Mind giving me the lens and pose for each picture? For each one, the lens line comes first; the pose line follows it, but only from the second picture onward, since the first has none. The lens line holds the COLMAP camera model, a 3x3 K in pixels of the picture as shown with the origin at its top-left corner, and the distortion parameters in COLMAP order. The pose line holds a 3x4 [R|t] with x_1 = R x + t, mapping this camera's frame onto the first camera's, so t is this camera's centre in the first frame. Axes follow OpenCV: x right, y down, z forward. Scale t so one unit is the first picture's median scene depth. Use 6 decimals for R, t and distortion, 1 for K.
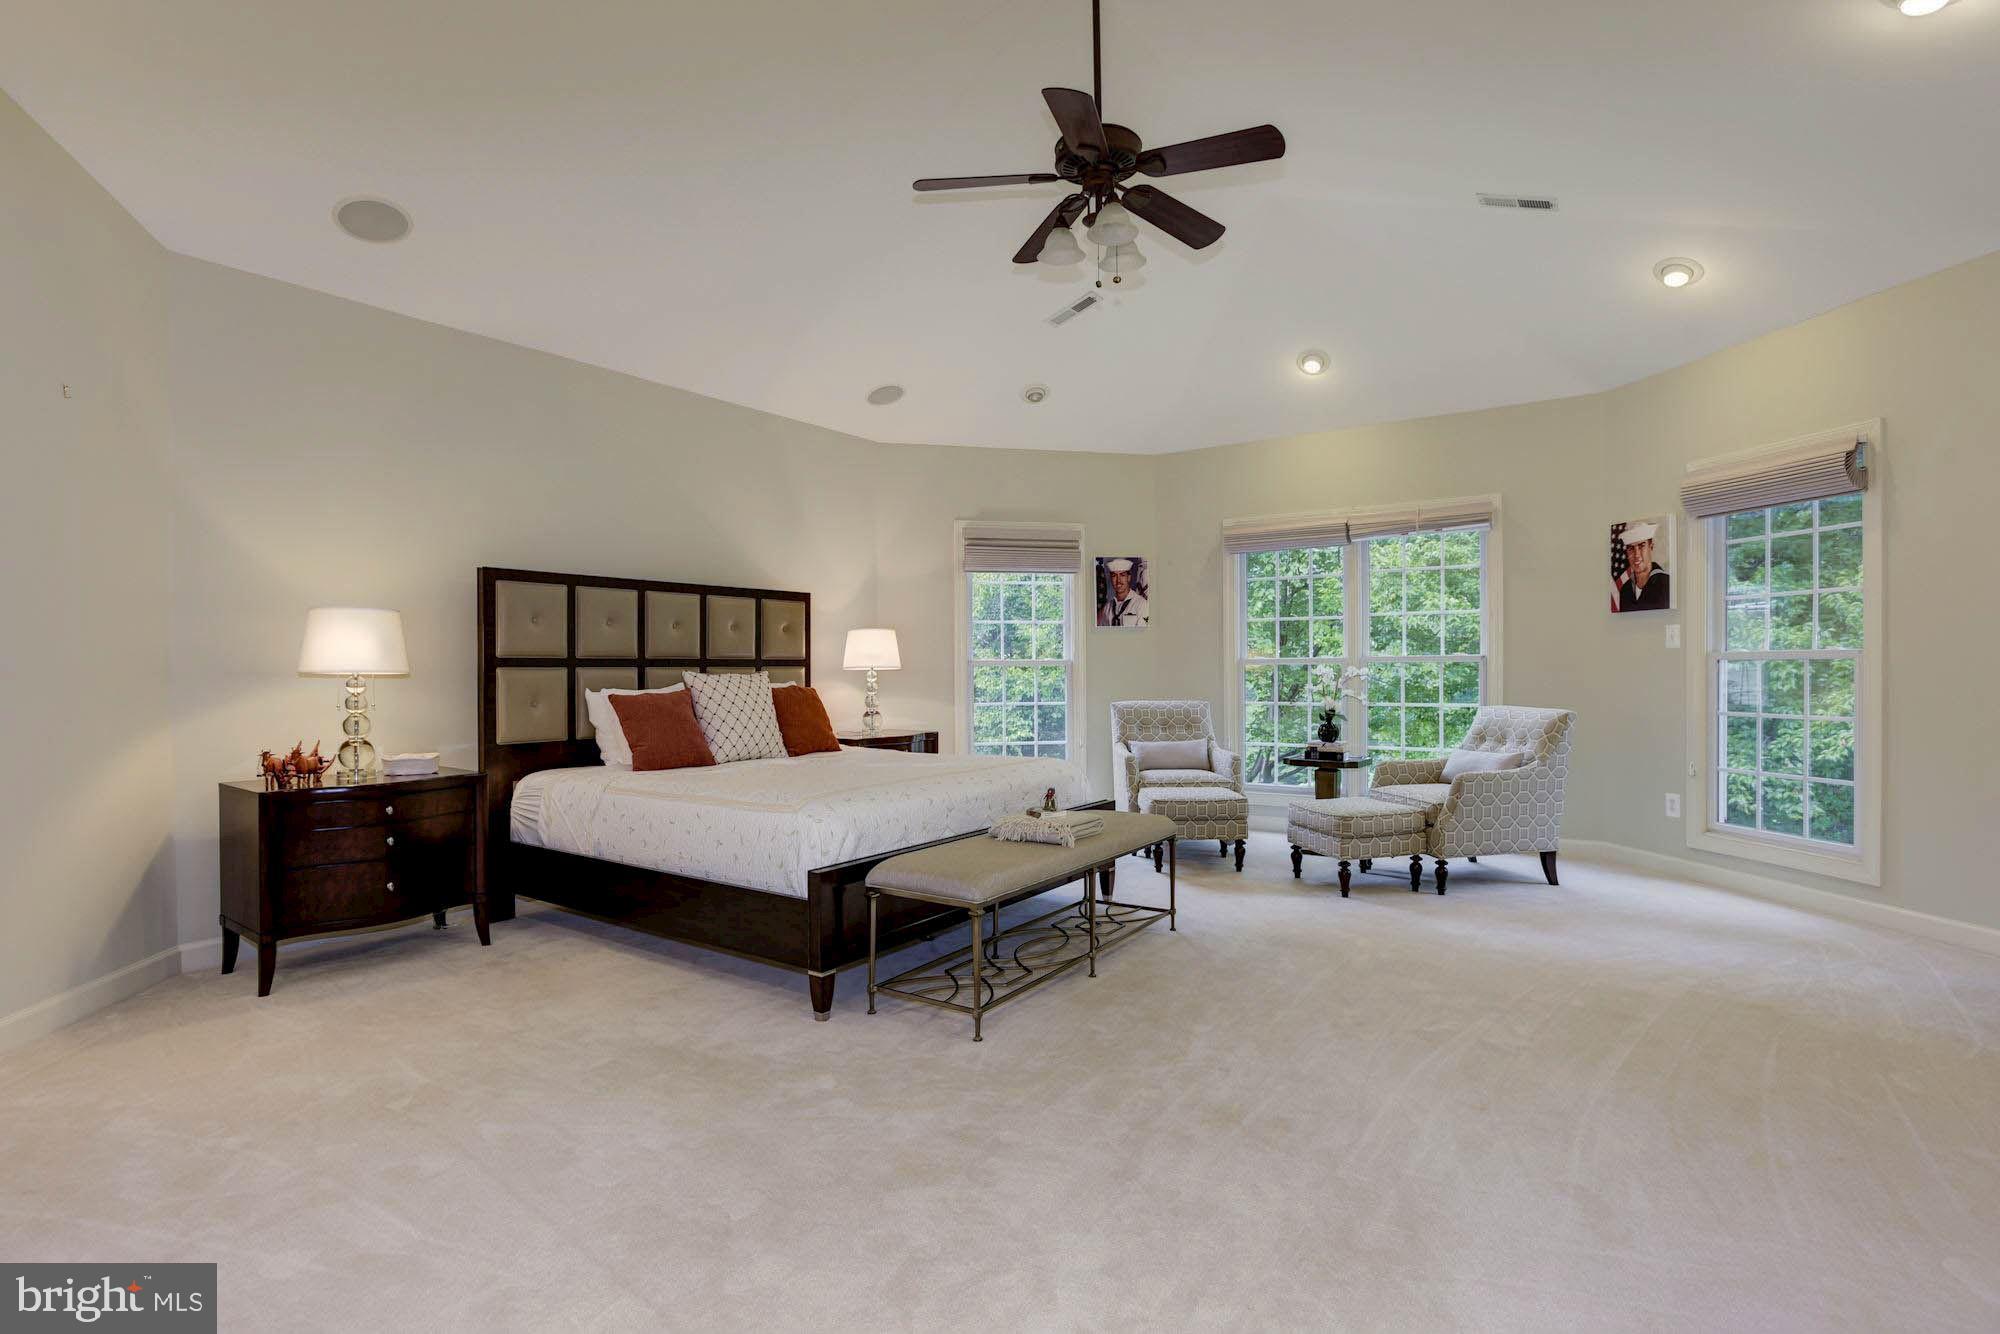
lens RADIAL K [[956.6, 0, 999.1], [0, 956.6, 674.1], [0, 0, 1]] dist [-0.014617, 0.001731]
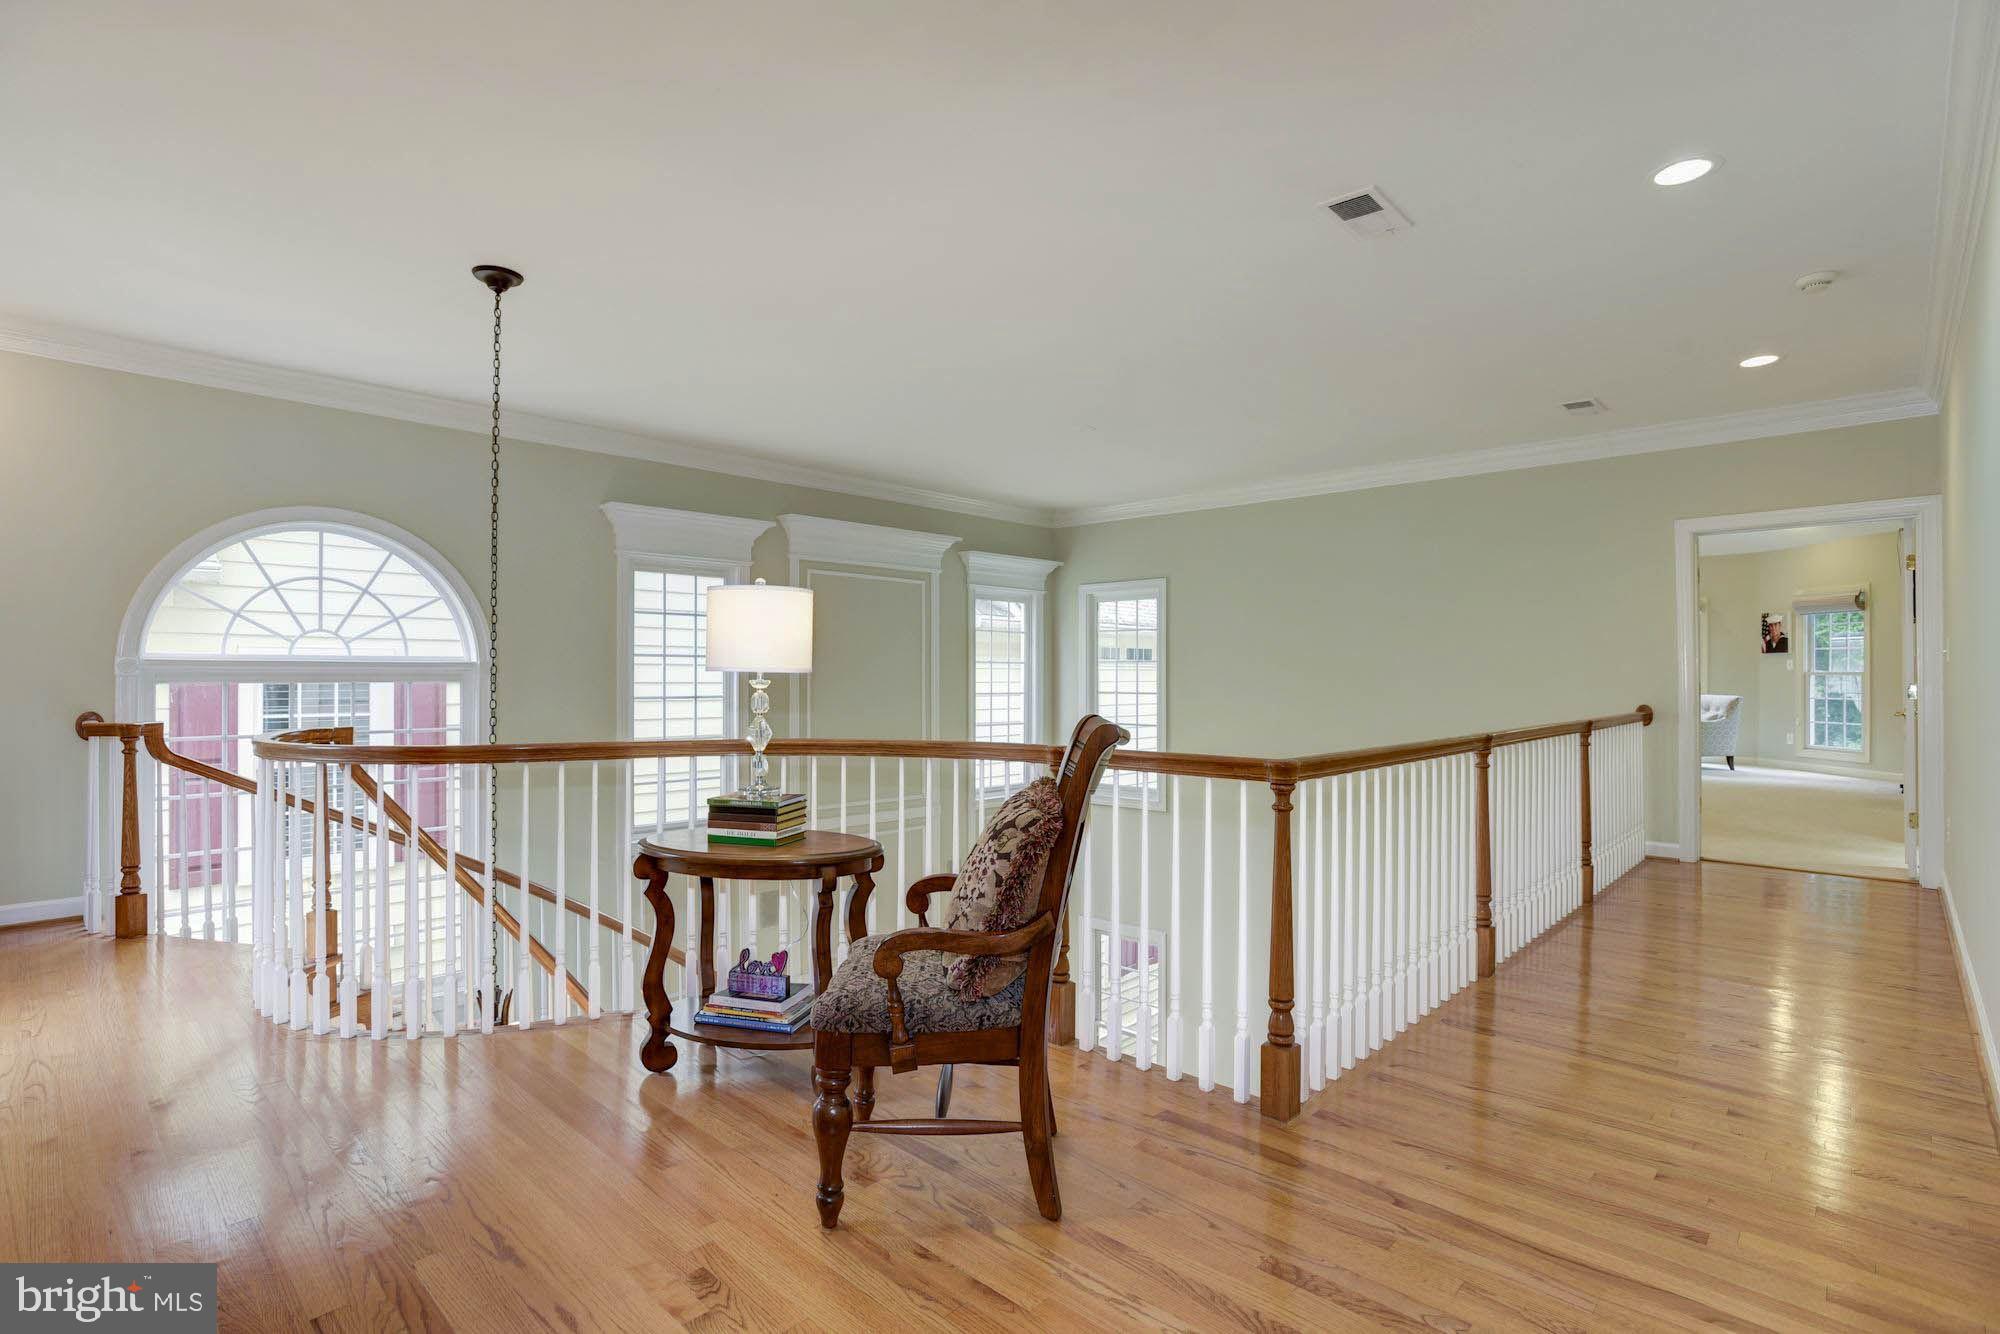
lens RADIAL K [[956.6, 0, 994.4], [0, 956.6, 666.6], [0, 0, 1]] dist [-0.014617, 0.001731]
pose [[0.987998, 0.005708, -0.154360, -0.737043], [-0.007186, 0.999933, -0.009021, -0.000608], [0.154299, 0.010022, 0.987973, -1.374626]]
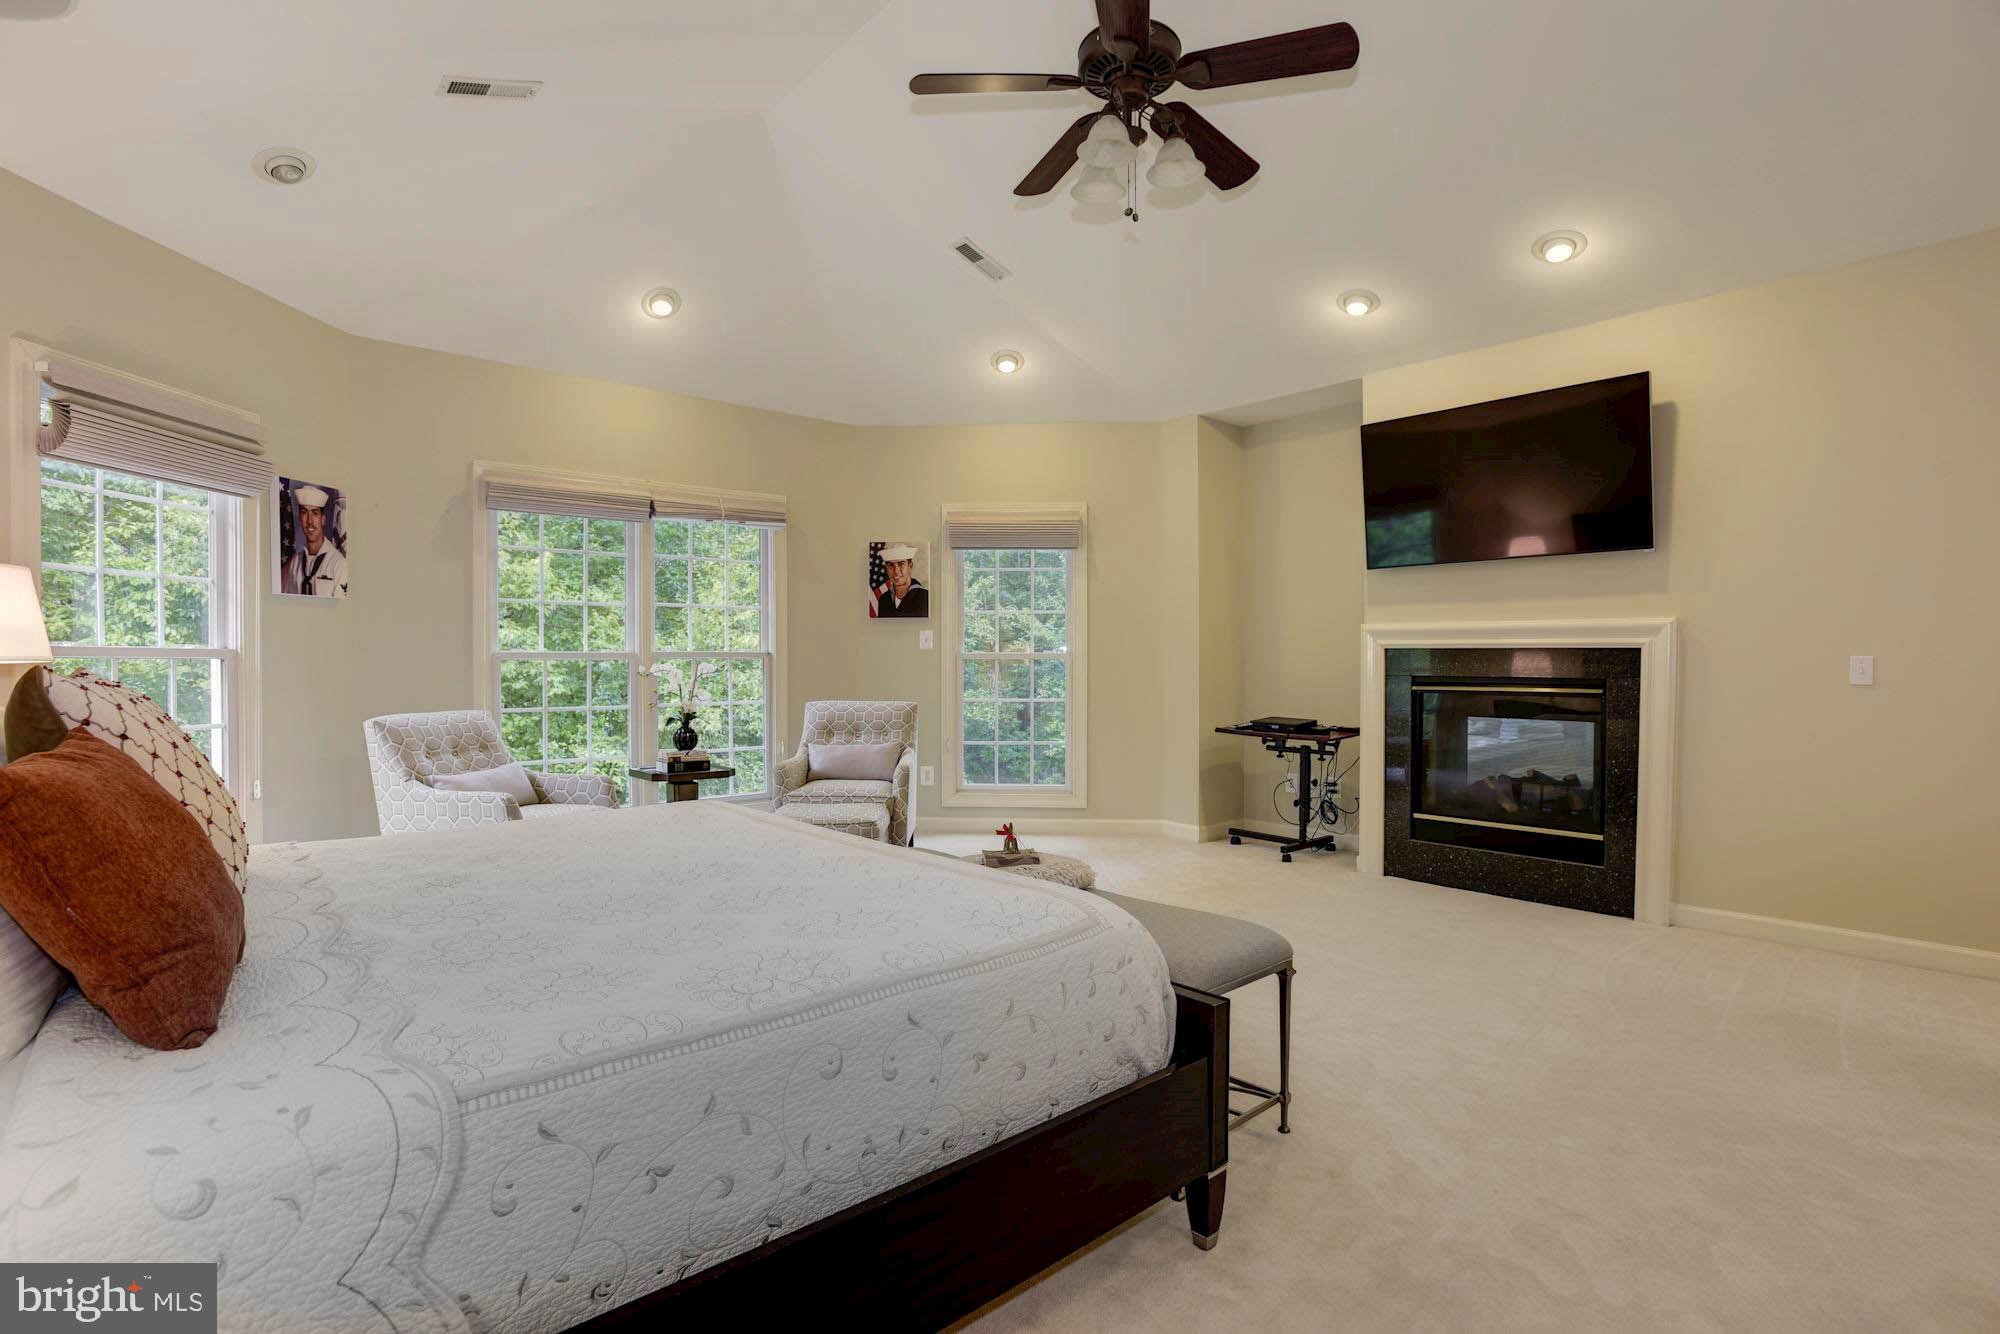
lens RADIAL K [[956.6, 0, 995.3], [0, 956.6, 666.2], [0, 0, 1]] dist [-0.014617, 0.001731]
pose [[0.281462, 0.000844, 0.959572, -0.411585], [0.003001, 0.999994, -0.001760, -0.002336], [-0.959568, 0.003375, 0.281457, 0.493816]]
